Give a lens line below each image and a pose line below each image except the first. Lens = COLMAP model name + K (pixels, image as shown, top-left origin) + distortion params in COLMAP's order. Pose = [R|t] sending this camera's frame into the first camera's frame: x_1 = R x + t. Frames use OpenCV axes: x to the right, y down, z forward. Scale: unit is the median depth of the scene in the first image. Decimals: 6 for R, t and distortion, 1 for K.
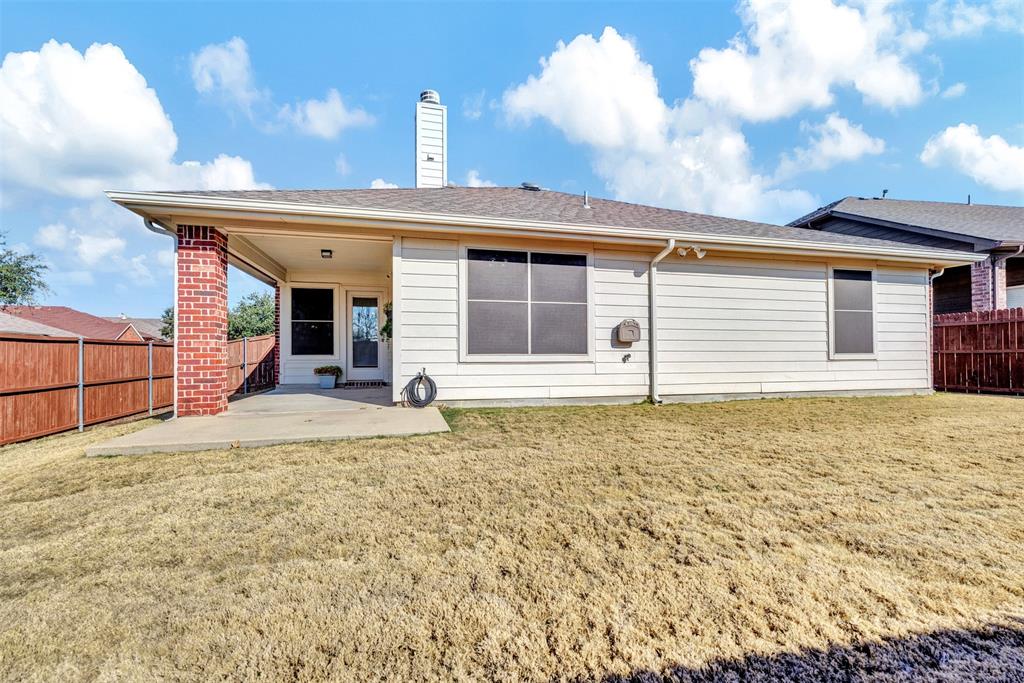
lens RADIAL K [[412.1, 0, 510.0], [0, 412.1, 347.7], [0, 0, 1]] dist [0.002735, -0.000602]
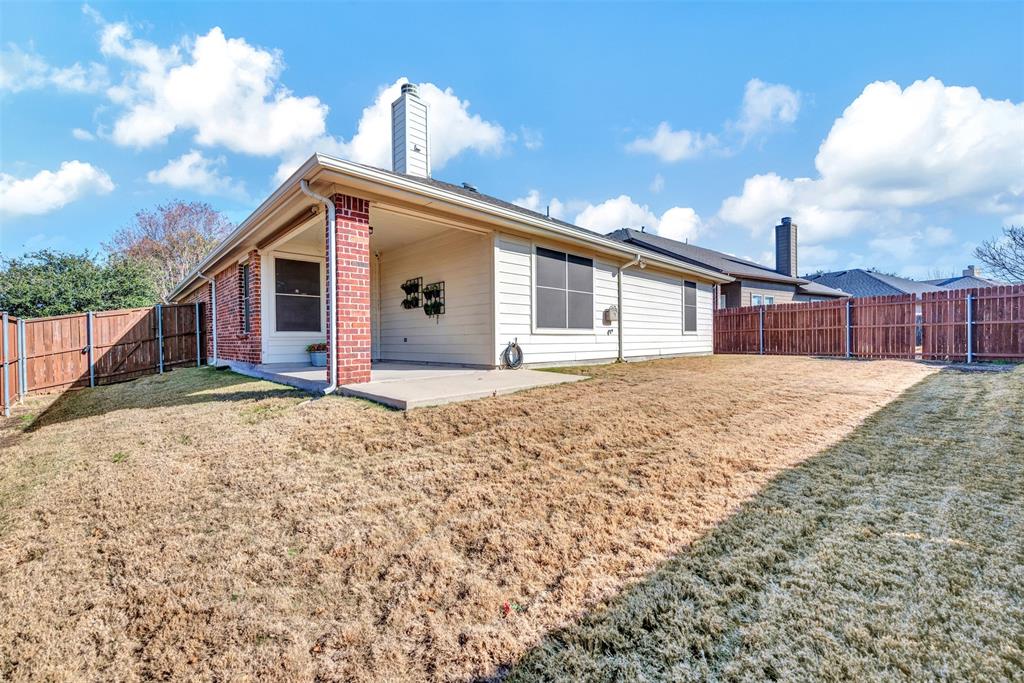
lens RADIAL K [[412.1, 0, 508.3], [0, 412.1, 336.9], [0, 0, 1]] dist [0.002735, -0.000602]
pose [[0.850171, -0.002107, 0.526502, -0.808793], [0.000836, 0.999996, 0.002652, 0.038589], [-0.526505, -0.001815, 0.850170, -0.055018]]
